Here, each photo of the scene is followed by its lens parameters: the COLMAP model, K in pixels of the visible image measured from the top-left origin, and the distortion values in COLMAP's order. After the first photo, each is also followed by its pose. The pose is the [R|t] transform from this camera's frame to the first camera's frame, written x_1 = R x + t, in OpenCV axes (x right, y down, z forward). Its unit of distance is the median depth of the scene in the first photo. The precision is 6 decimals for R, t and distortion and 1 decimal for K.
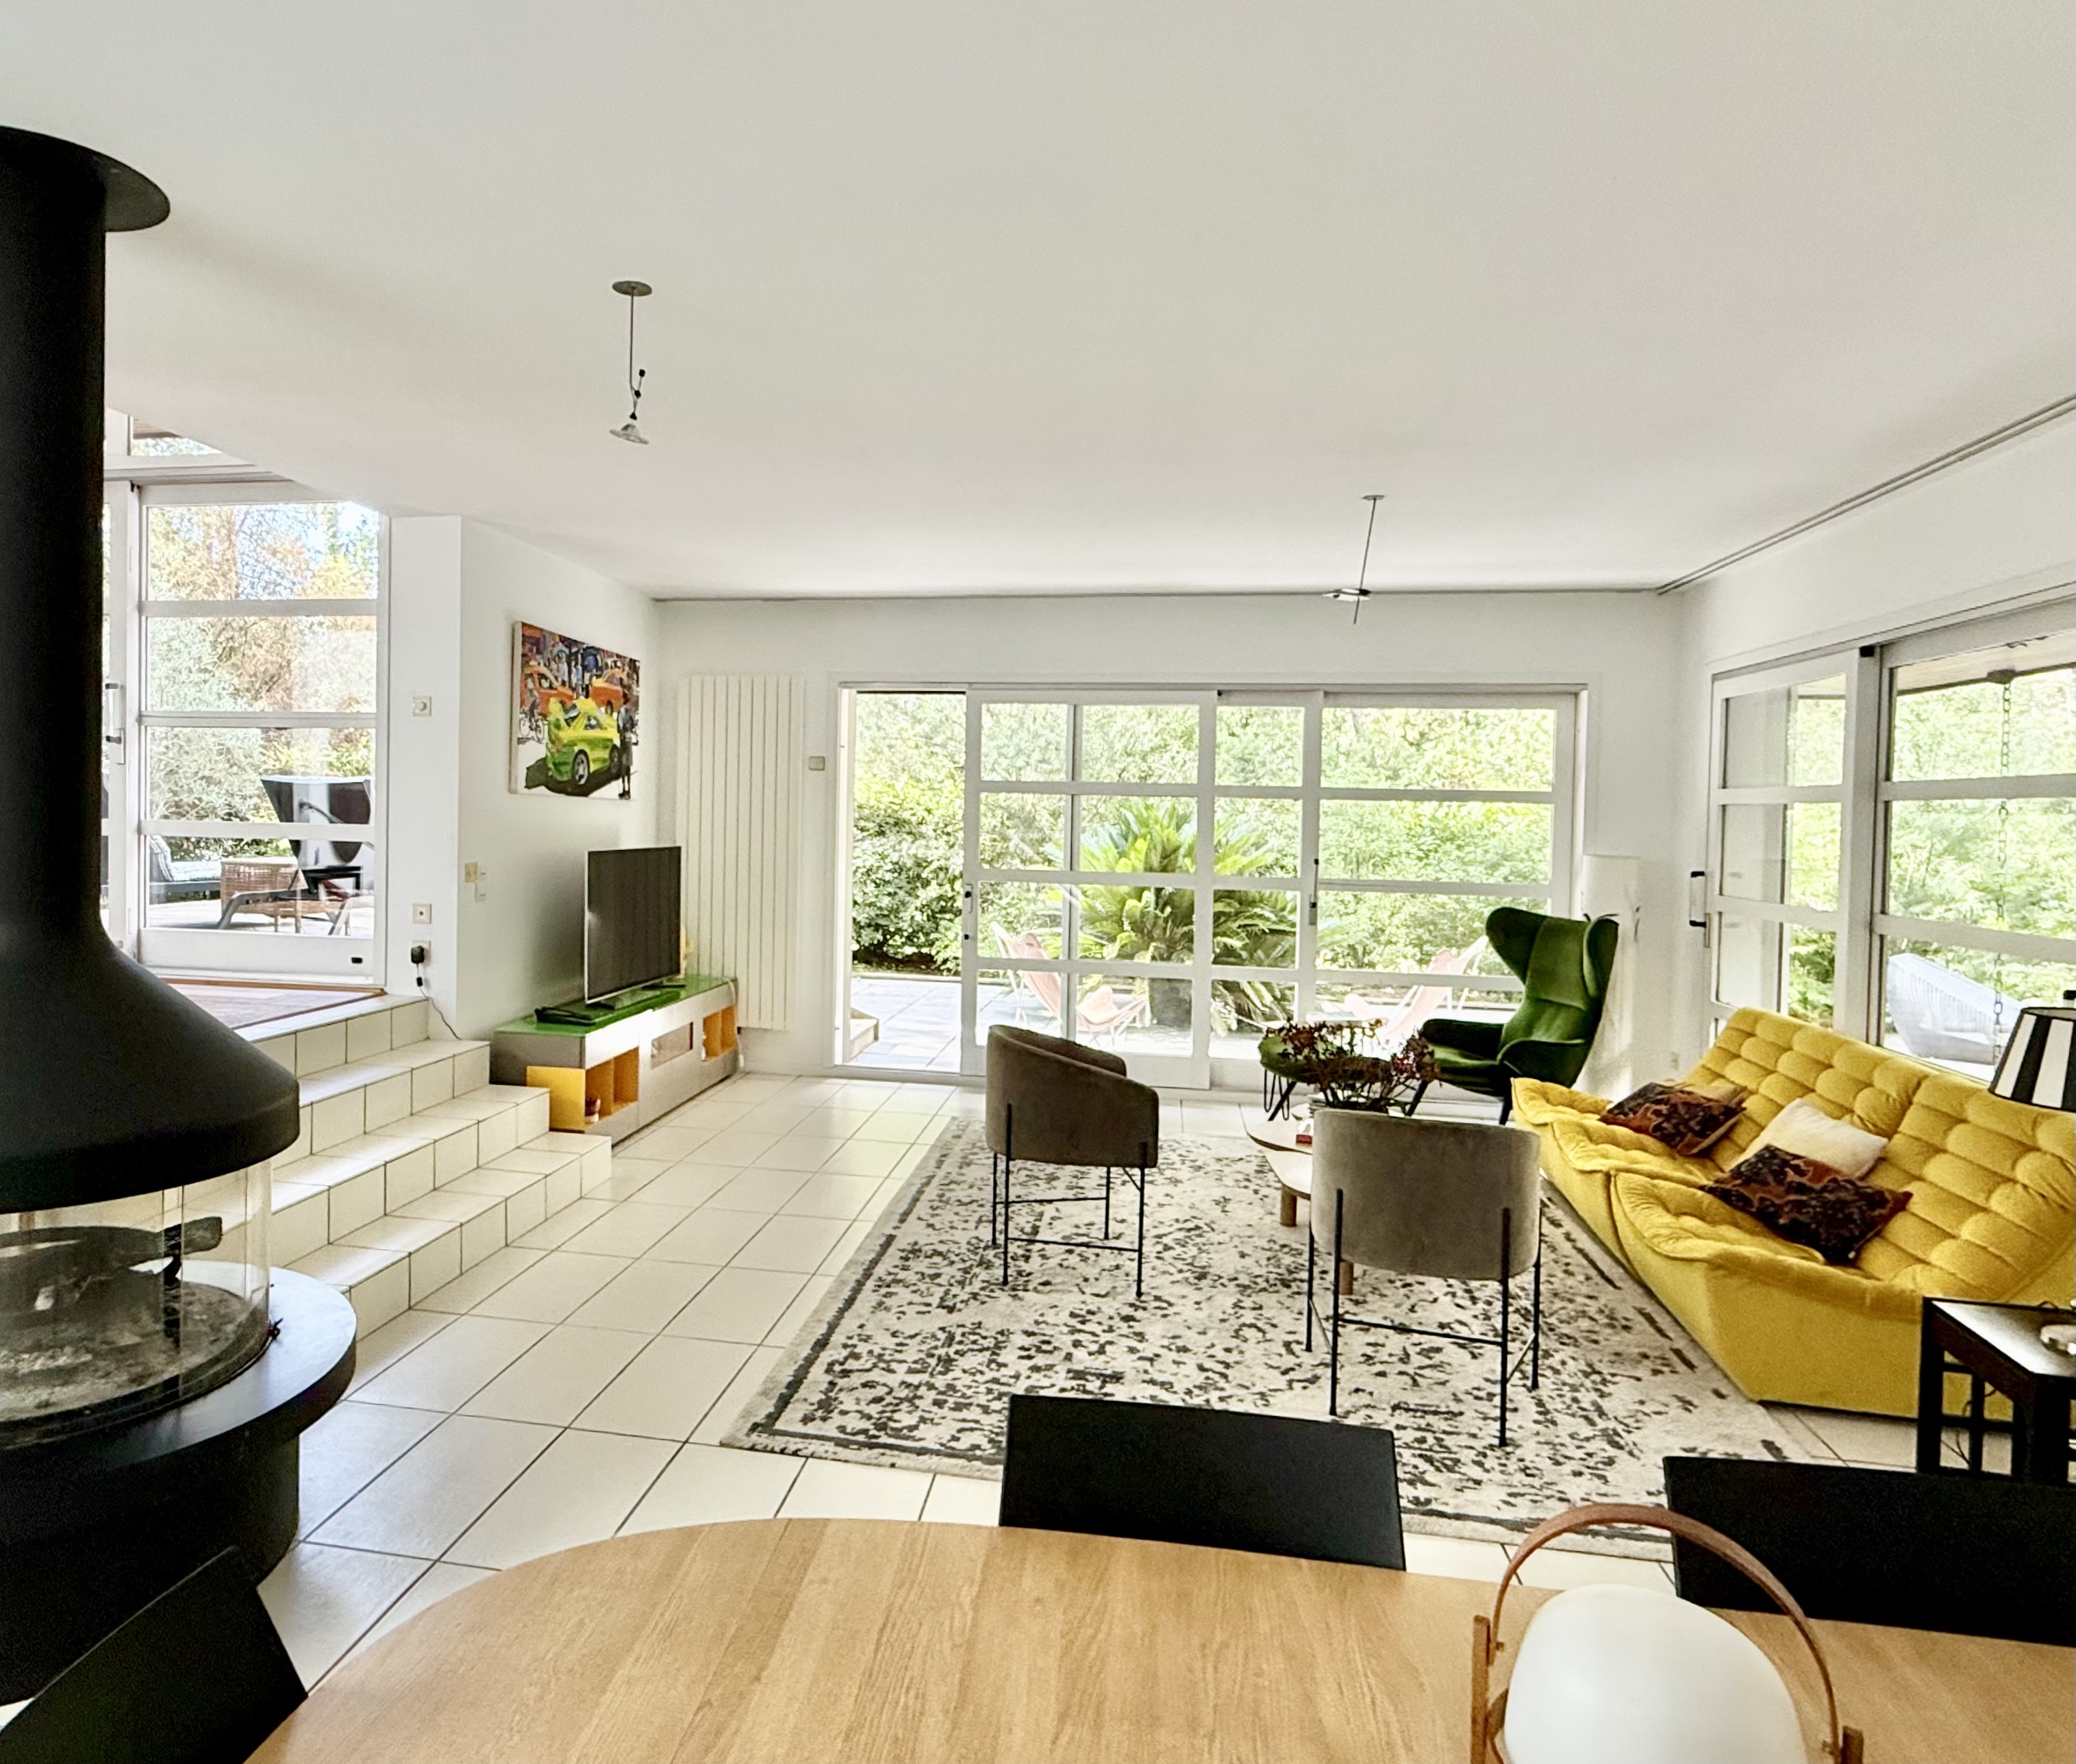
lens RADIAL K [[1335.7, 0, 890.2], [0, 1335.7, 836.6], [0, 0, 1]] dist [-0.000345, -0.008495]
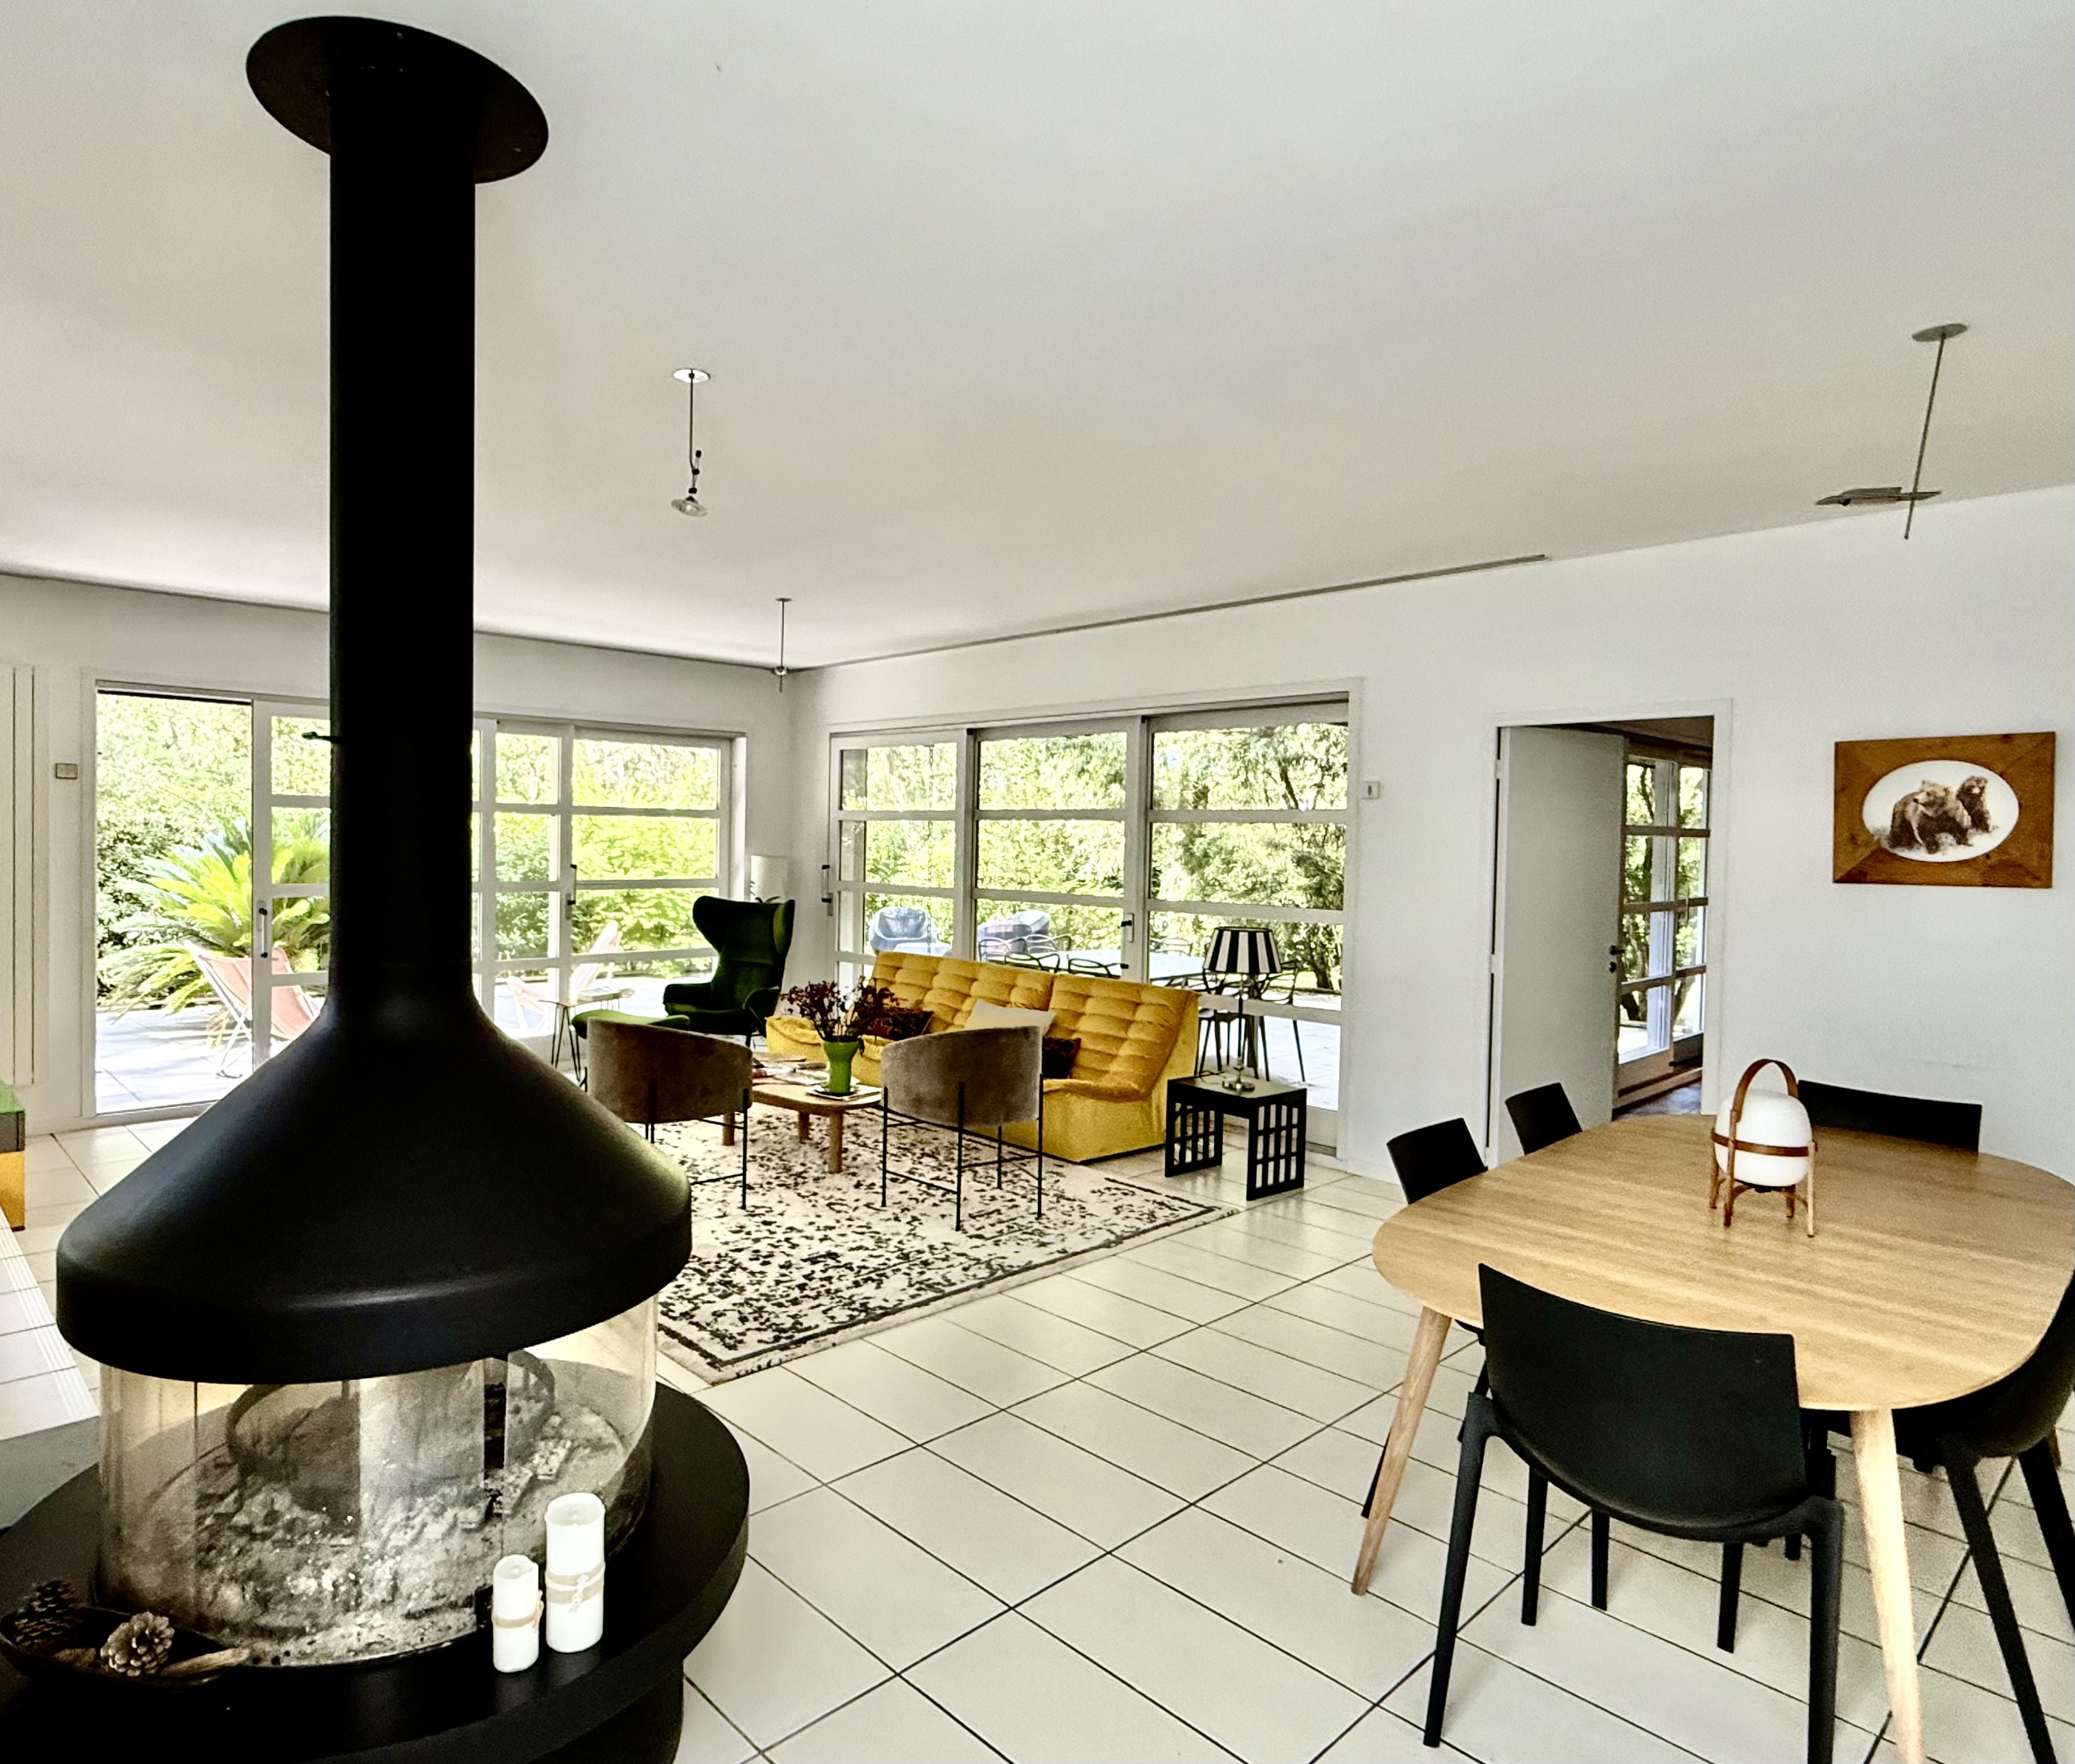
lens RADIAL K [[1217.8, 0, 882.0], [0, 1217.8, 851.4], [0, 0, 1]] dist [0.001256, -0.000445]
pose [[0.614016, -0.022044, 0.788986, -0.487987], [0.012312, 0.999756, 0.018351, -0.015240], [-0.789198, -0.001554, 0.614137, 0.131326]]
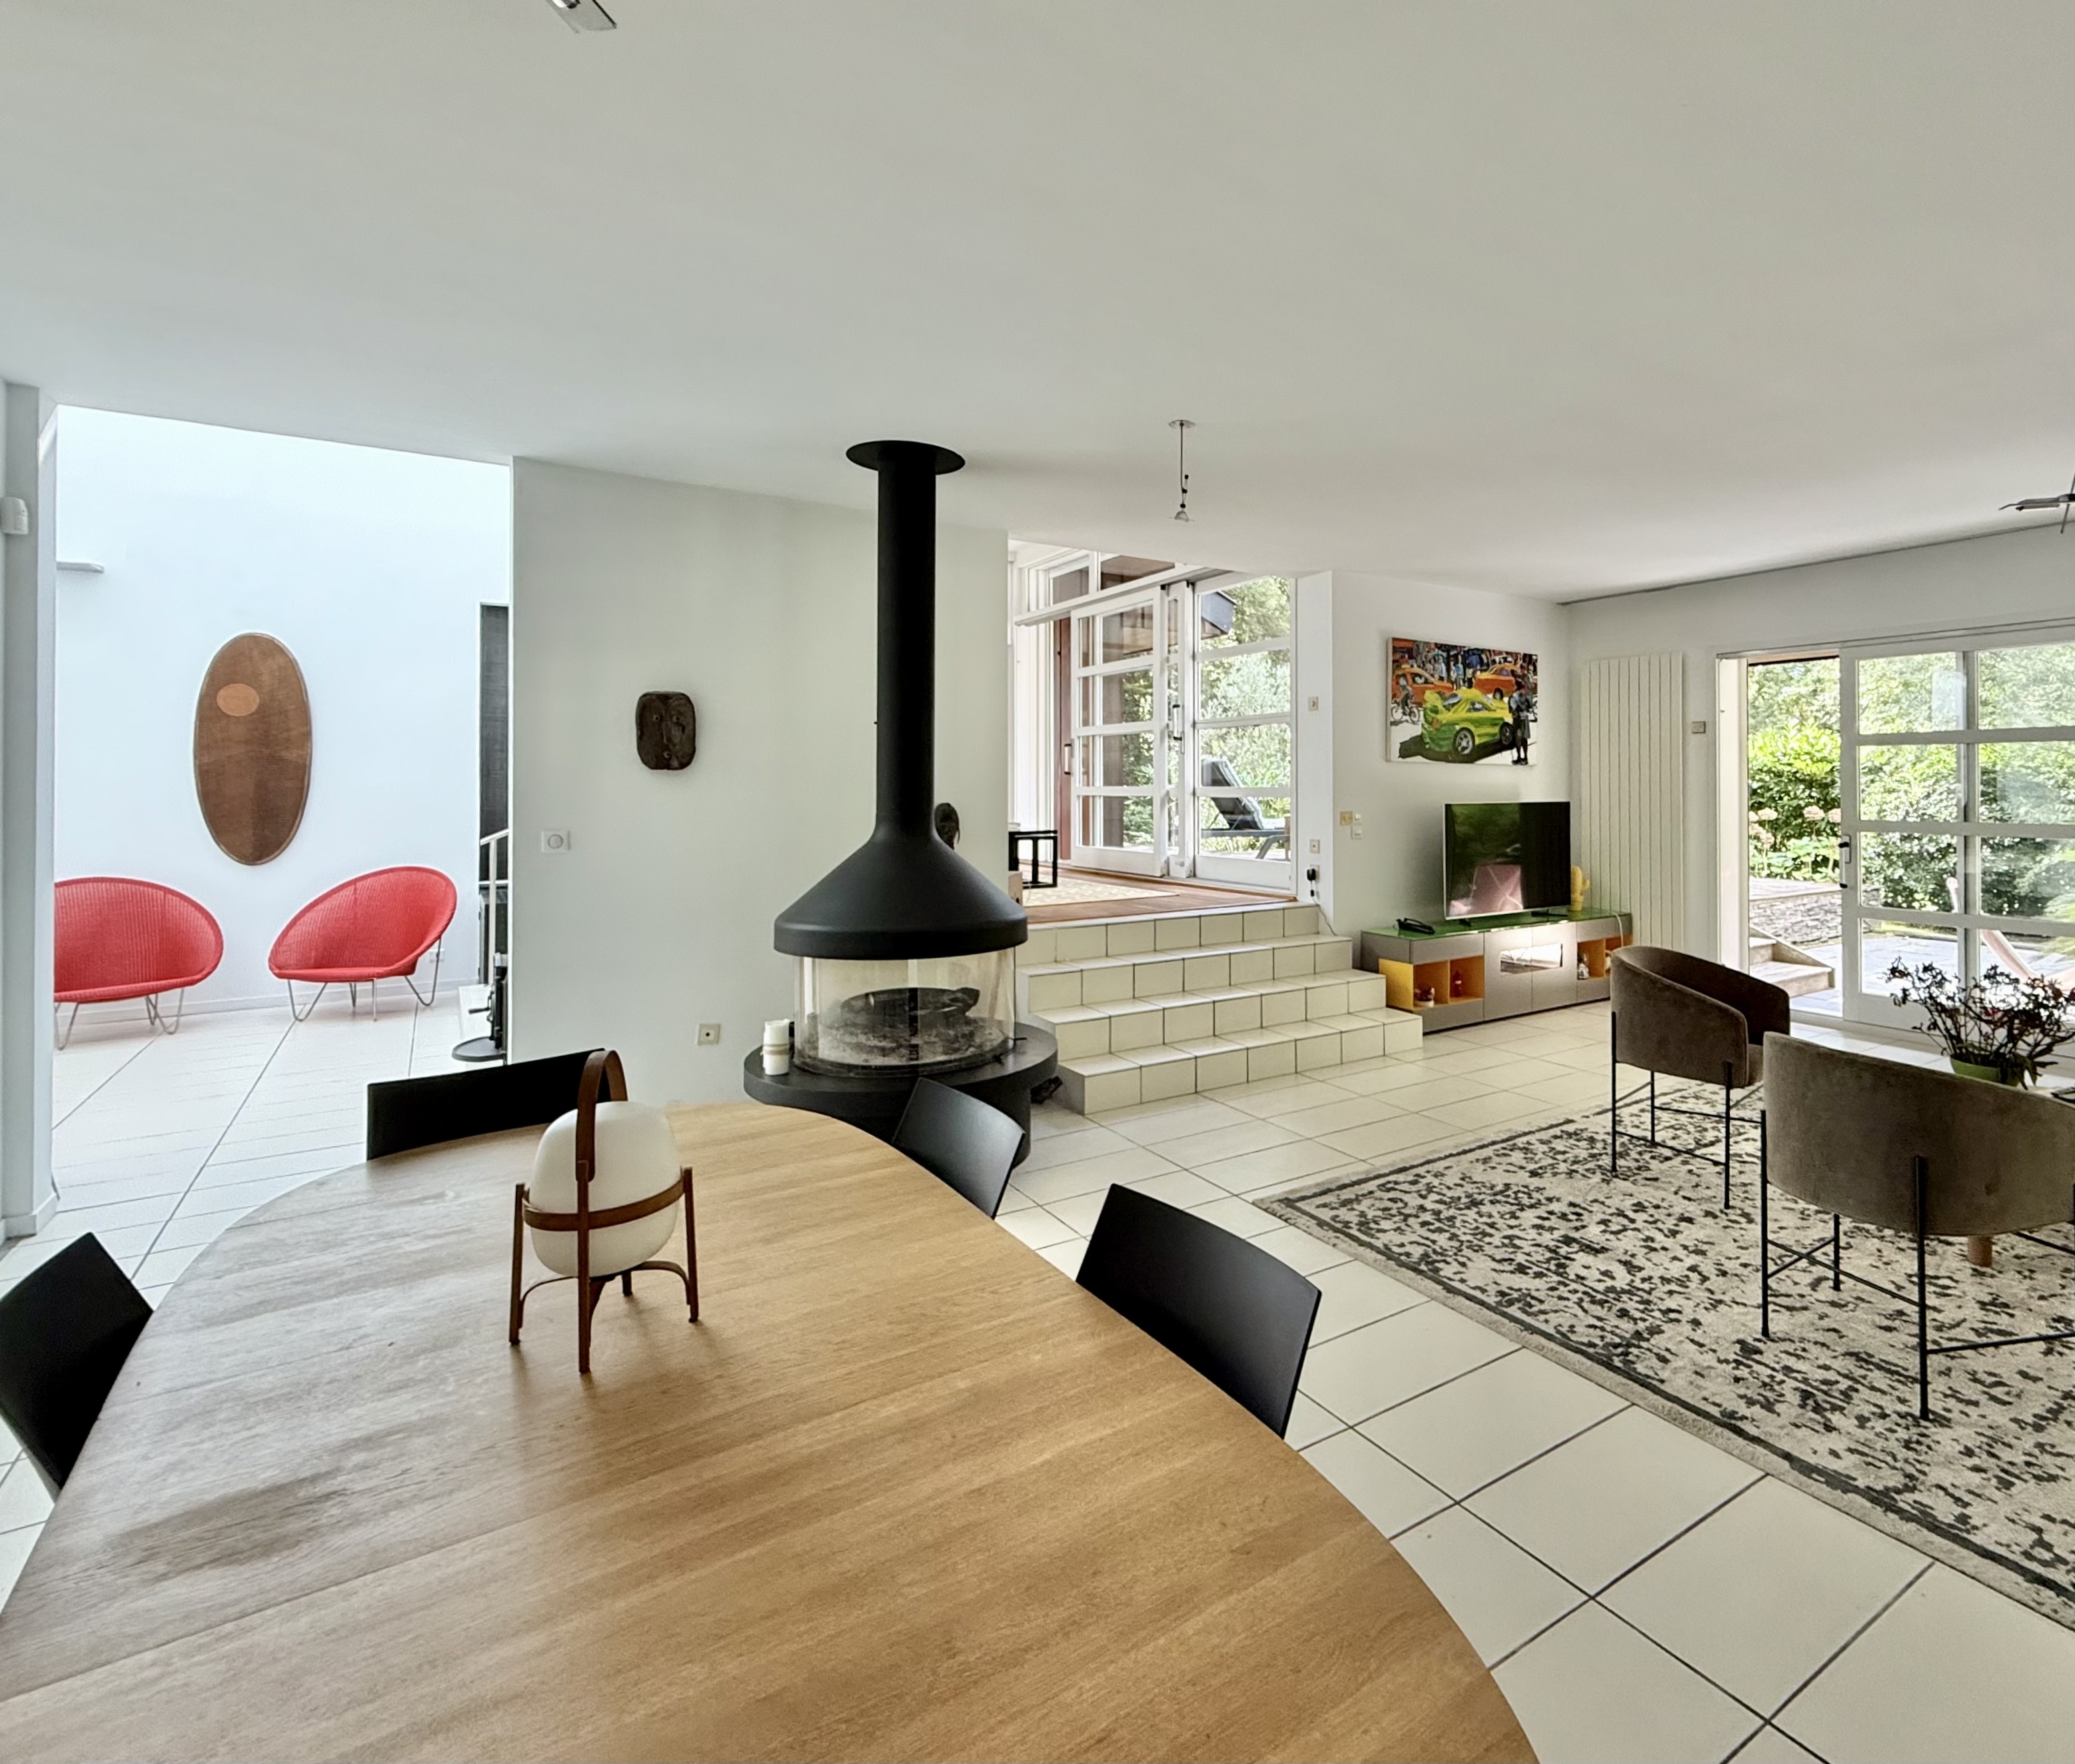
lens RADIAL K [[1069.3, 0, 1190.1], [0, 1069.3, 765.6], [0, 0, 1]] dist [-0.006478, 0.000189]
pose [[0.721822, -0.036779, -0.691101, 0.356649], [0.006104, 0.998886, -0.046784, 0.023582], [0.692052, 0.029551, 0.721242, 0.065688]]
